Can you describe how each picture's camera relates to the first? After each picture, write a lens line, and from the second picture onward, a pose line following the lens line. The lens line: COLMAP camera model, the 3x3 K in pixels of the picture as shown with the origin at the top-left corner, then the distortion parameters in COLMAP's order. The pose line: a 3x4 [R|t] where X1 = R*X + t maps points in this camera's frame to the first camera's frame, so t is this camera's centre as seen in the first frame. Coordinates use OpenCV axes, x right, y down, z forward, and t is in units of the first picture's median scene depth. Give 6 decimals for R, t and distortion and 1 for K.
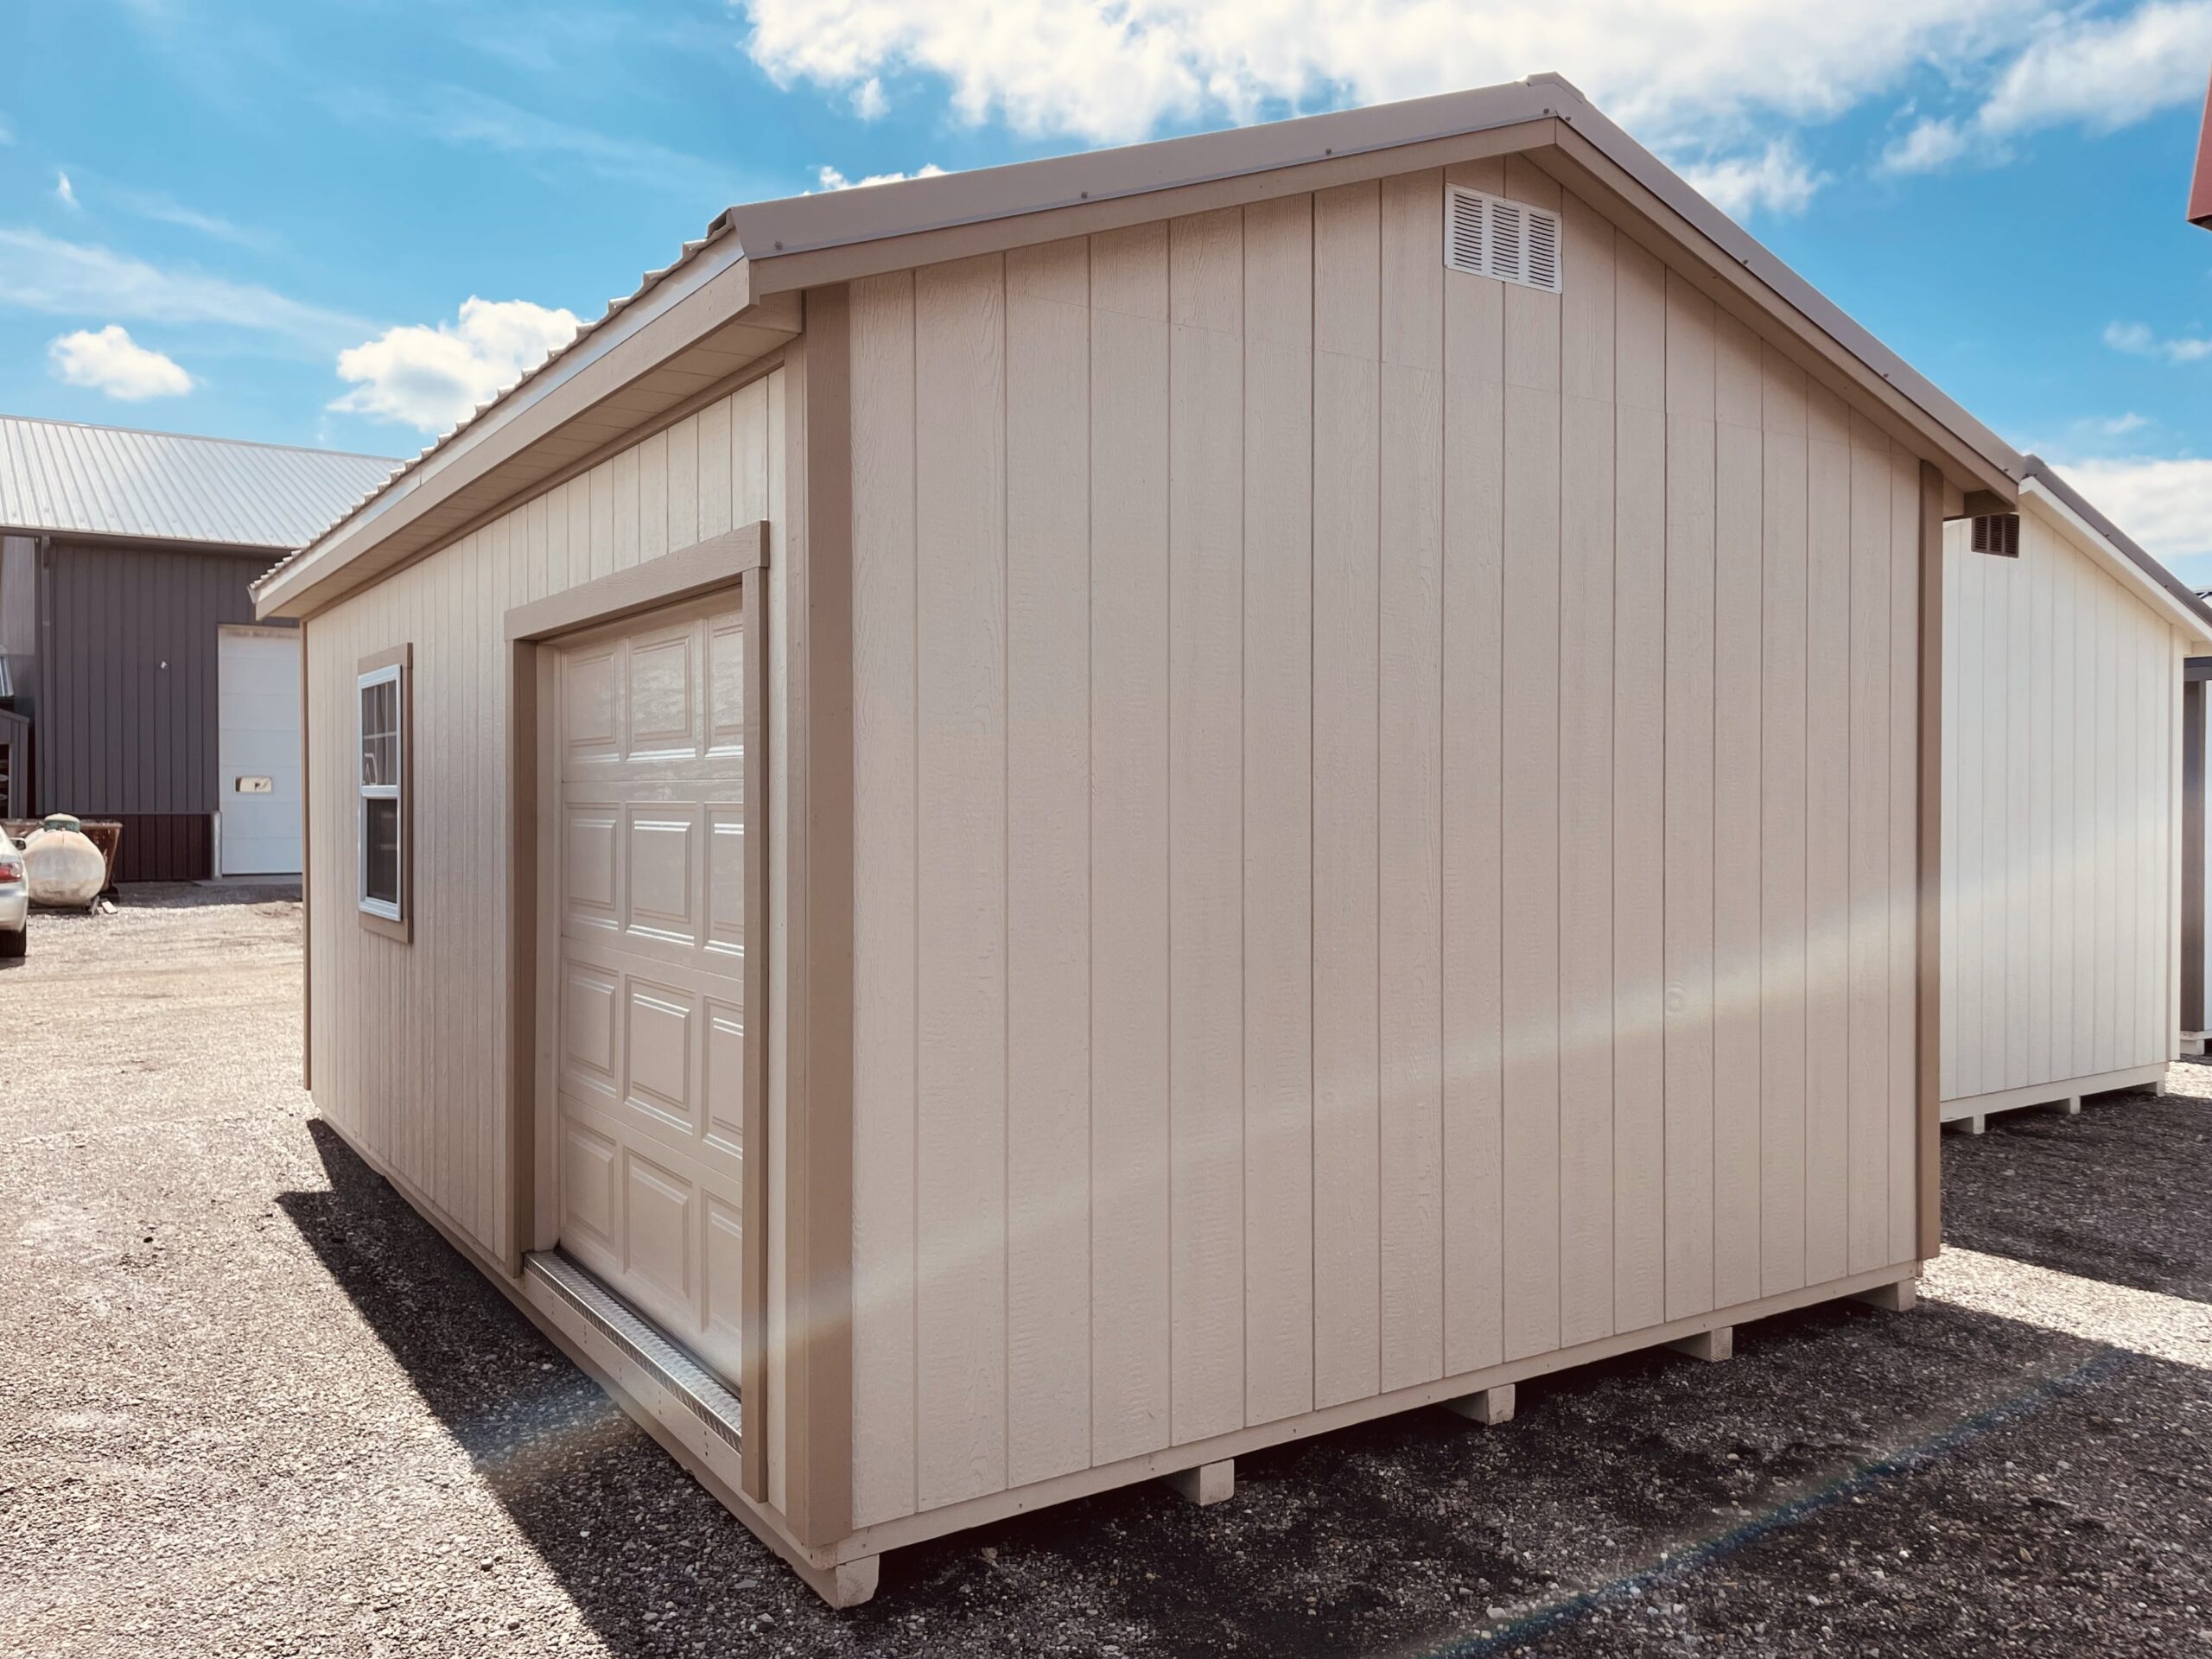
lens RADIAL K [[1704.8, 0, 1097.3], [0, 1704.8, 812.6], [0, 0, 1]] dist [0.081331, -0.111658]
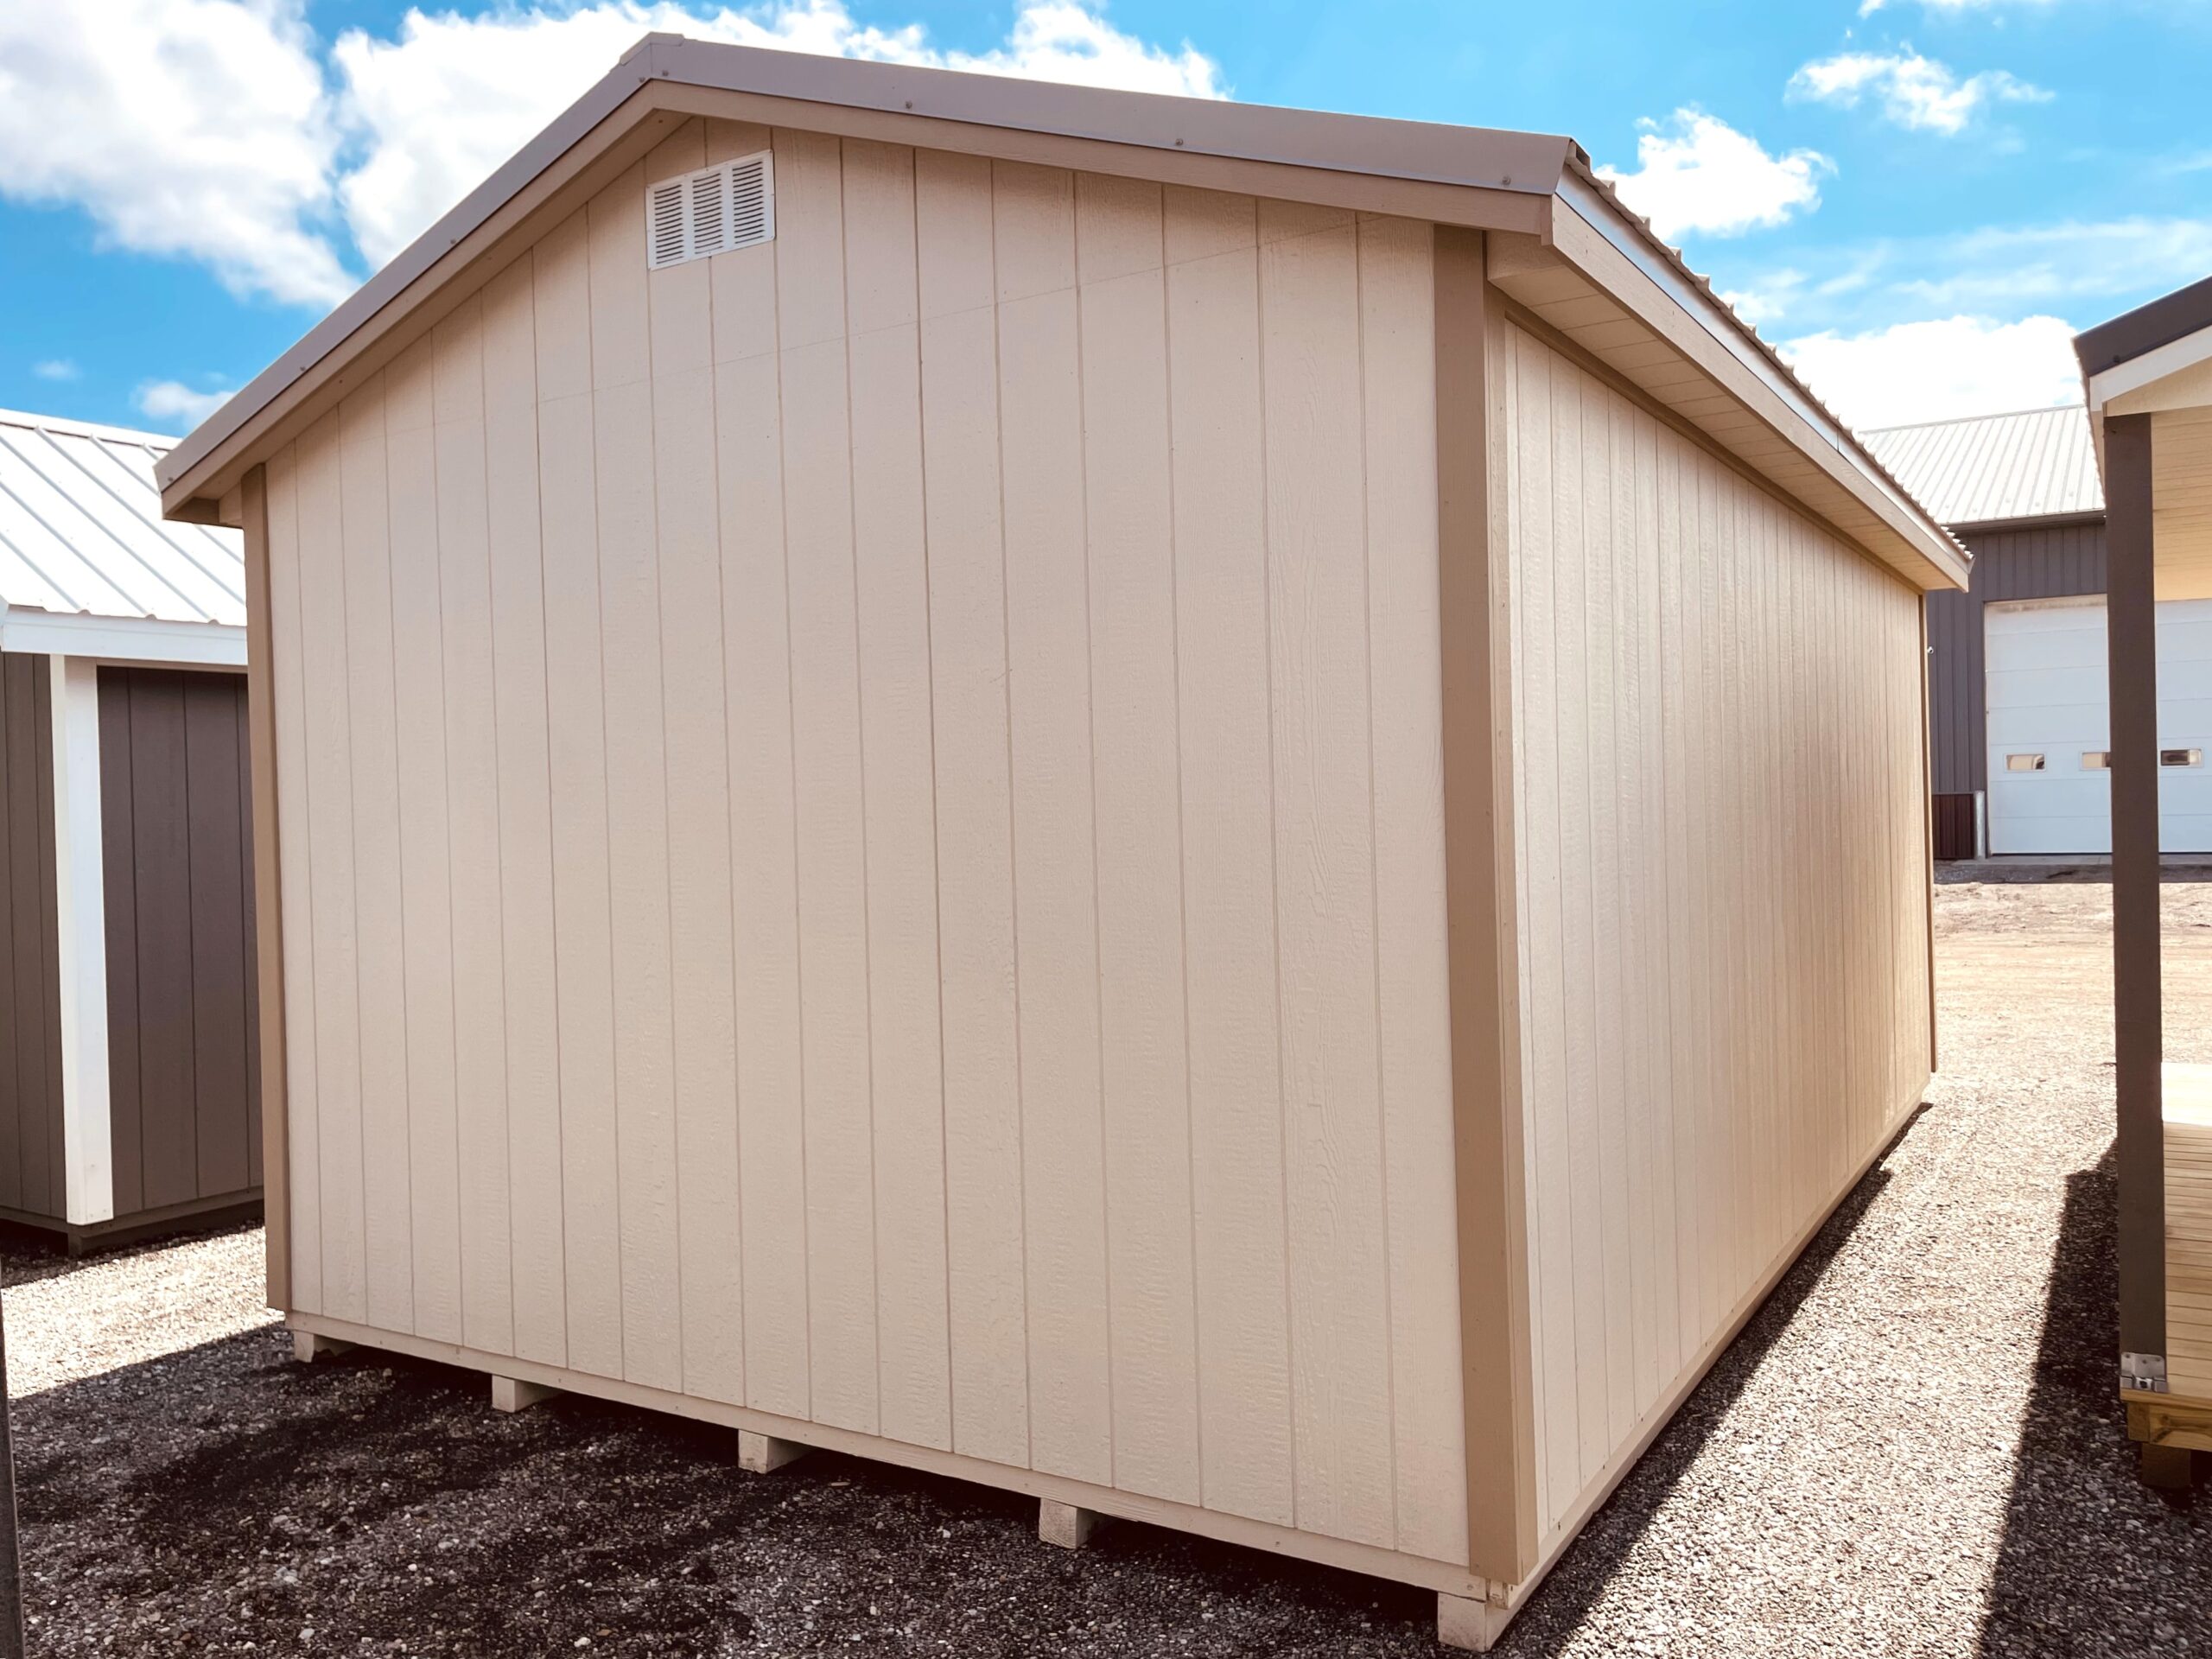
lens RADIAL K [[1704.8, 0, 1097.3], [0, 1704.8, 812.6], [0, 0, 1]] dist [0.081331, -0.111658]
pose [[0.423982, -0.001724, -0.905669, 1.097370], [0.014543, 0.999882, 0.004904, -0.005483], [0.905554, -0.015250, 0.423958, 0.734066]]
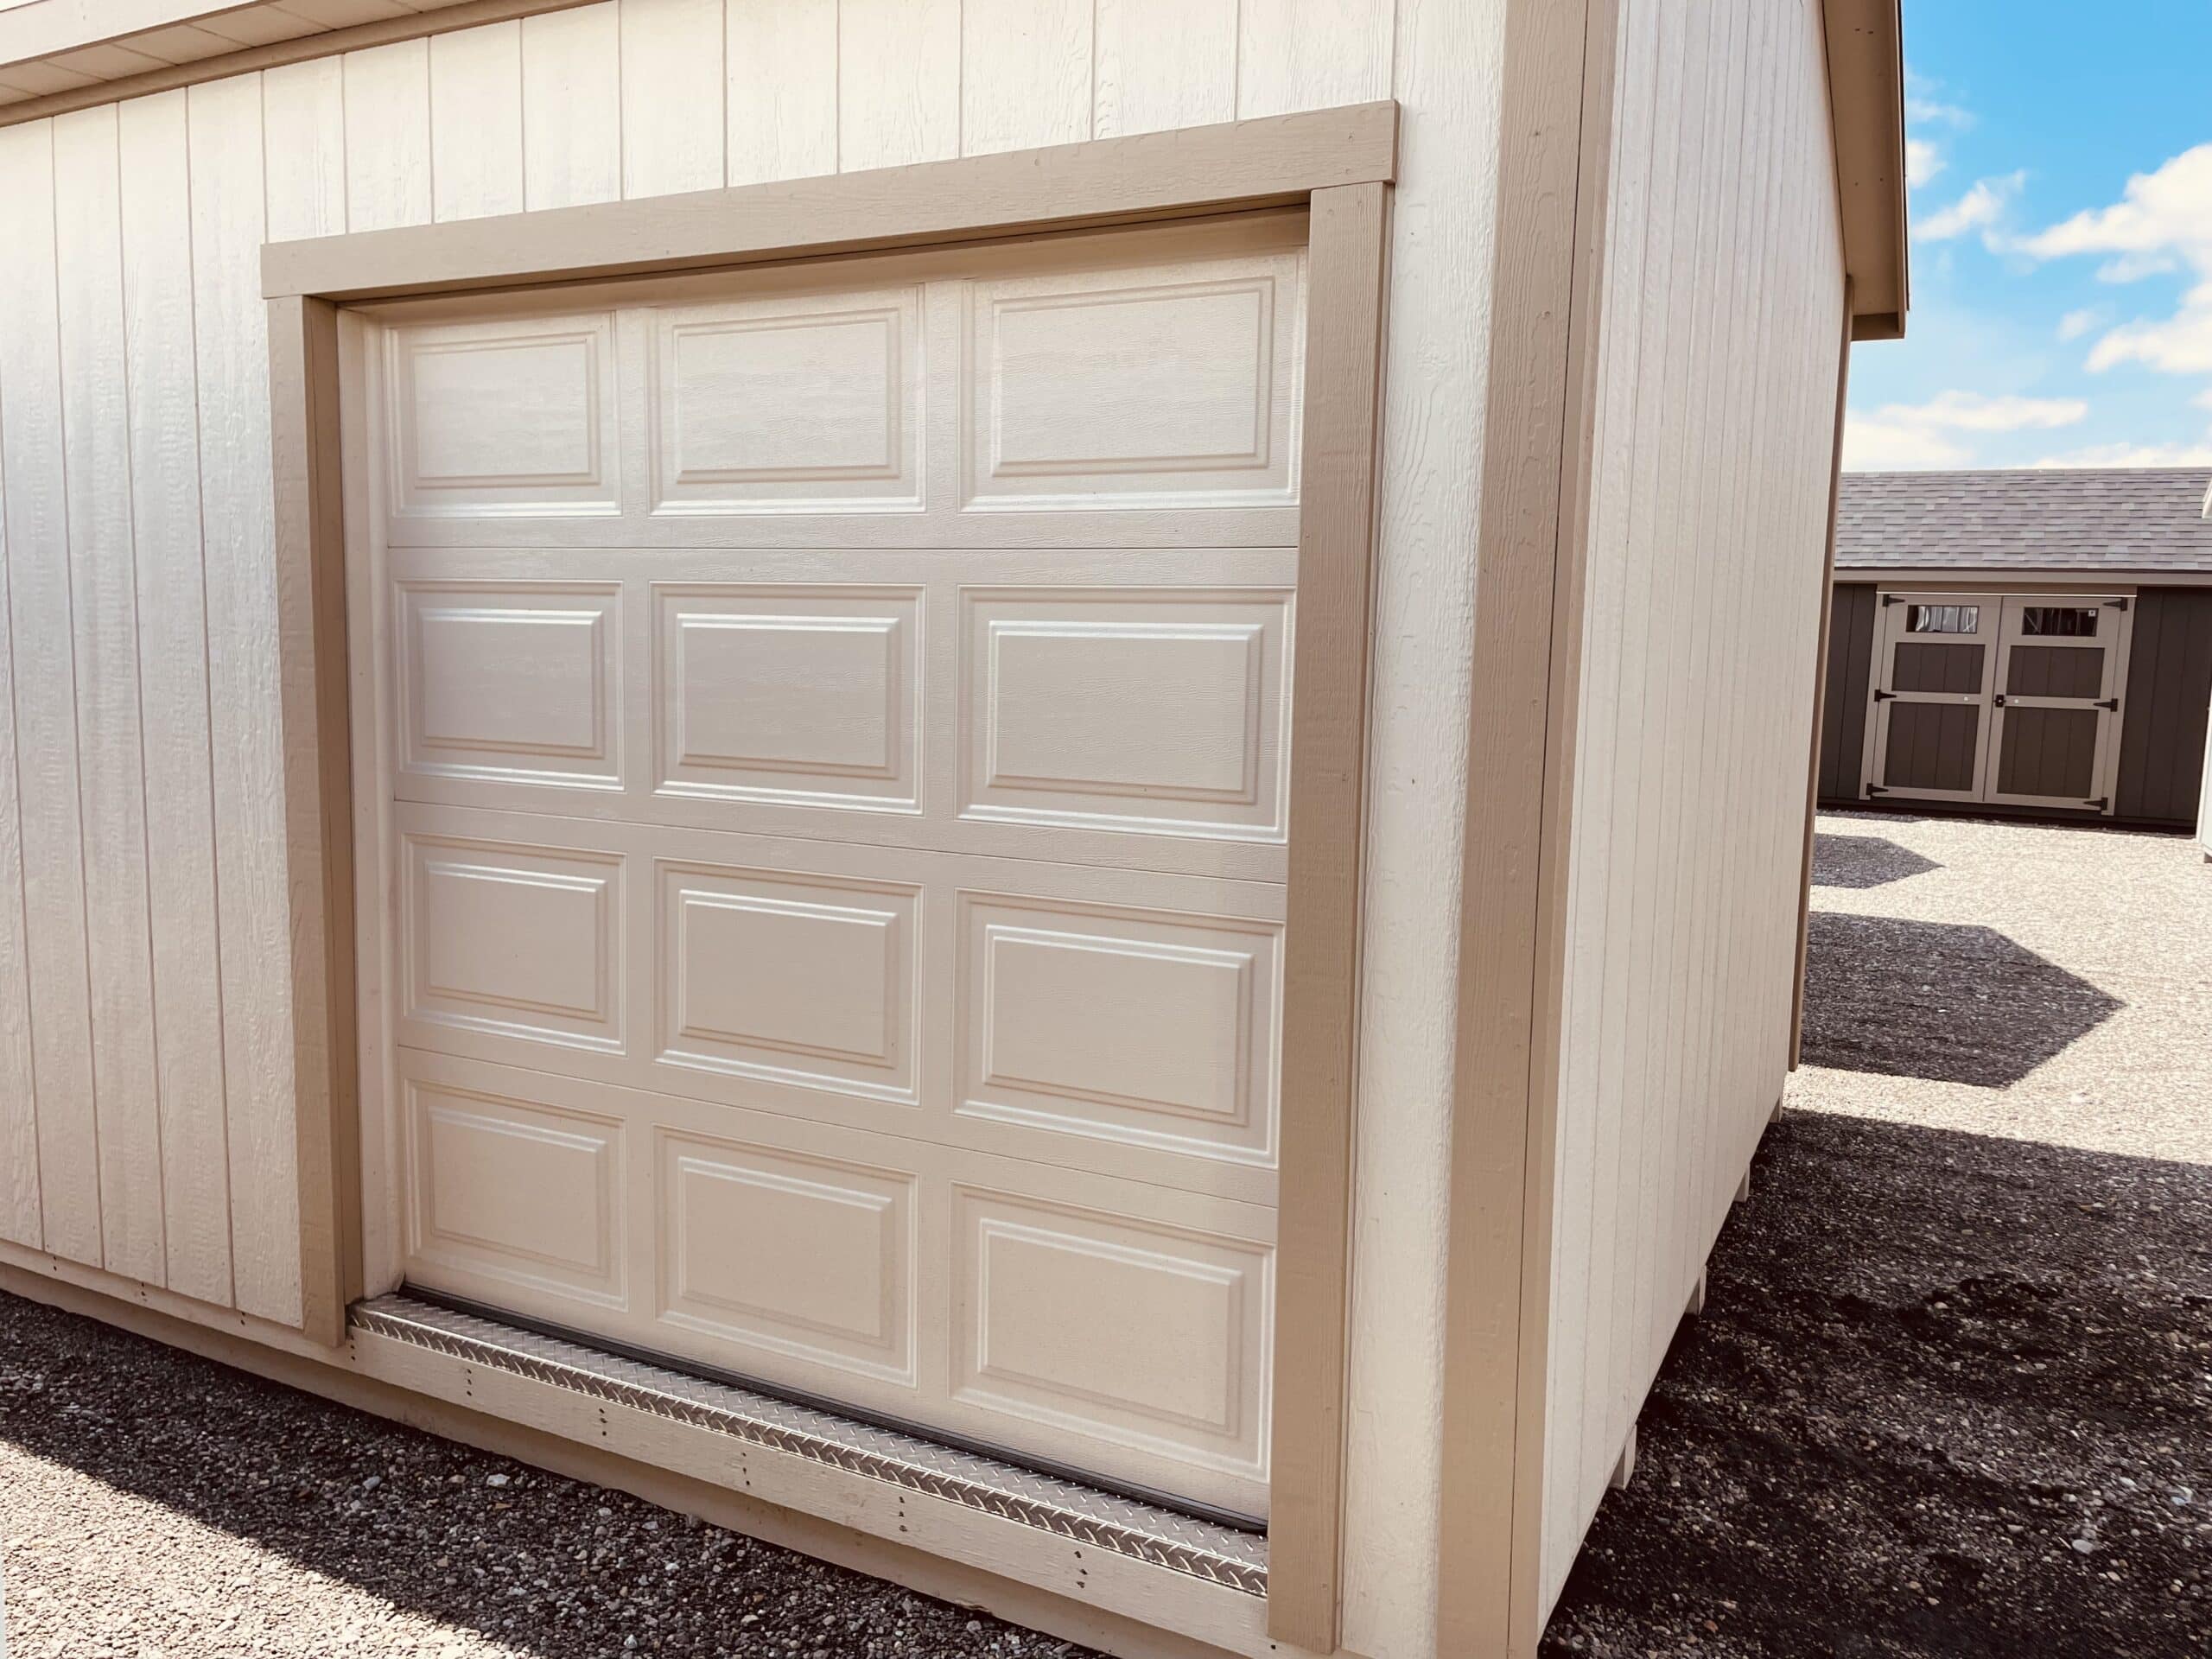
lens RADIAL K [[1668.2, 0, 1093.8], [0, 1668.2, 827.4], [0, 0, 1]] dist [0.067768, -0.089020]
pose [[0.868525, -0.035504, 0.494372, -0.443246], [-0.018549, 0.994404, 0.104002, 0.016420], [-0.495298, -0.099498, 0.863006, 0.398415]]
